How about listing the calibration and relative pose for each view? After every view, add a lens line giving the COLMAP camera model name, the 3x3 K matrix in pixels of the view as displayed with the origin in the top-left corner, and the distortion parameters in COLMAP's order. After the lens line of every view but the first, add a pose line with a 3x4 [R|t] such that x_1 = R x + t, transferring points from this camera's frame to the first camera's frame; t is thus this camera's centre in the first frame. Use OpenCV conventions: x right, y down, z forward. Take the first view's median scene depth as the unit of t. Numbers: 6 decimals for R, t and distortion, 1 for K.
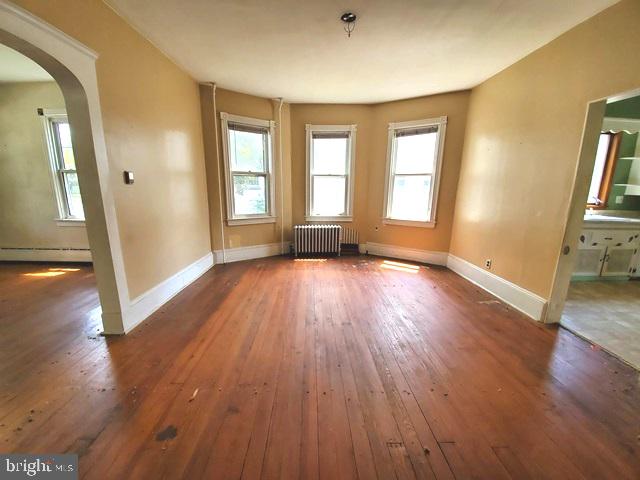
lens RADIAL K [[253.2, 0, 315.3], [0, 253.2, 242.6], [0, 0, 1]] dist [0.013036, -0.015156]
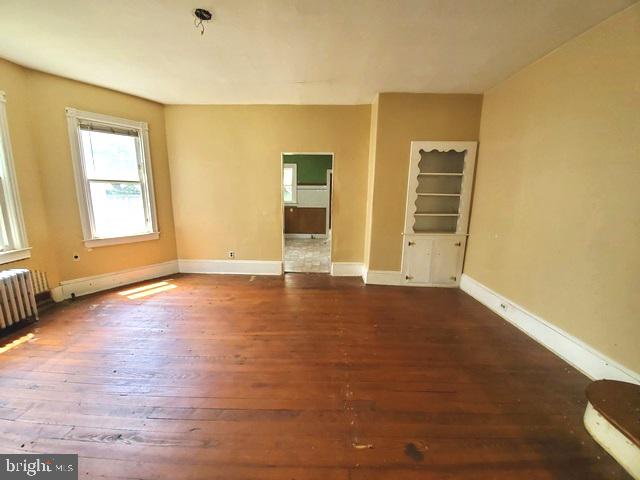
lens RADIAL K [[253.2, 0, 315.3], [0, 253.2, 242.6], [0, 0, 1]] dist [0.013036, -0.015156]
pose [[0.038697, -0.198888, 0.979258, -0.483568], [0.204634, 0.960800, 0.187053, -0.111567], [-0.978073, 0.193151, 0.077879, 0.386546]]
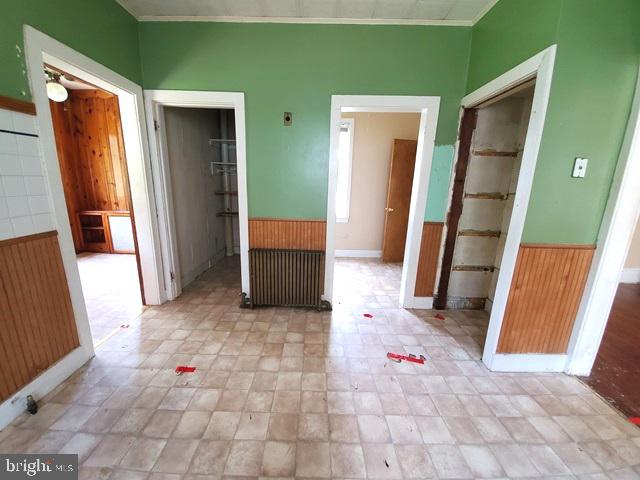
lens RADIAL K [[253.2, 0, 315.3], [0, 253.2, 242.6], [0, 0, 1]] dist [0.013036, -0.015156]
pose [[-0.998940, -0.044917, 0.010090, 1.084672], [-0.036188, 0.901633, 0.430985, -0.154731], [-0.028456, 0.430163, -0.902303, 0.759489]]
